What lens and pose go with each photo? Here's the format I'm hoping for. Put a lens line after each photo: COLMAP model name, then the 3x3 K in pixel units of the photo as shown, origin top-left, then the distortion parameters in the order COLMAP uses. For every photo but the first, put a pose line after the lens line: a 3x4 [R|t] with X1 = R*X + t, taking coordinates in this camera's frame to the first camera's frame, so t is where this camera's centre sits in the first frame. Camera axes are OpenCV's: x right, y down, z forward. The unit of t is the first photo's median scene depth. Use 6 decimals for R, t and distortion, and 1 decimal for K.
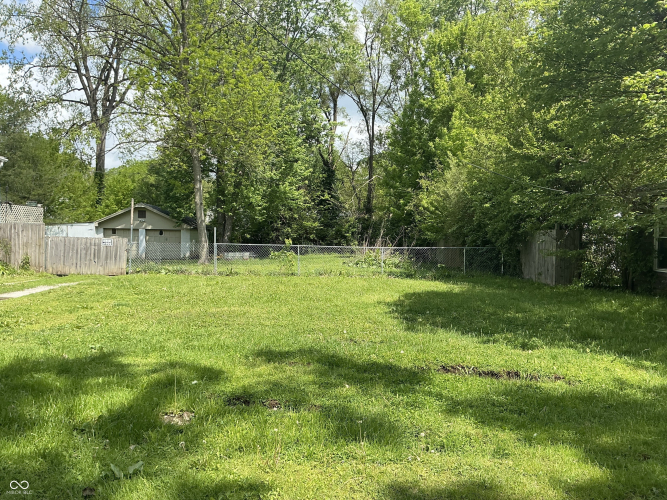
lens RADIAL K [[544.6, 0, 337.4], [0, 544.6, 250.6], [0, 0, 1]] dist [0.142789, -0.310609]
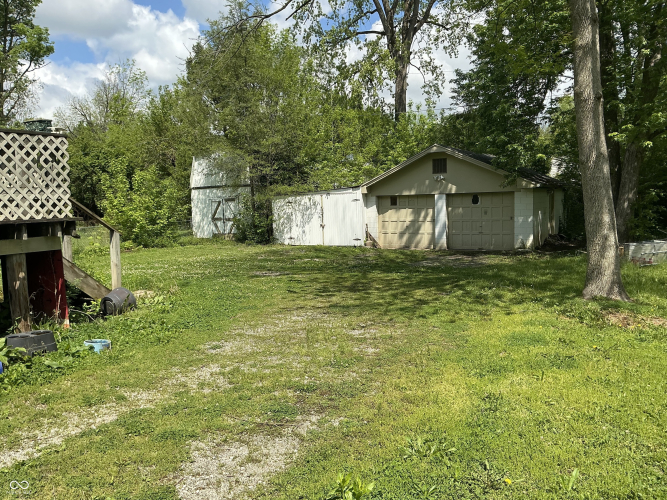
lens RADIAL K [[544.6, 0, 337.4], [0, 544.6, 250.6], [0, 0, 1]] dist [0.142789, -0.310609]
pose [[0.842545, 0.005150, -0.538601, -0.152289], [0.032315, 0.997670, 0.060091, -0.019628], [0.537656, -0.068034, 0.840415, 0.497191]]
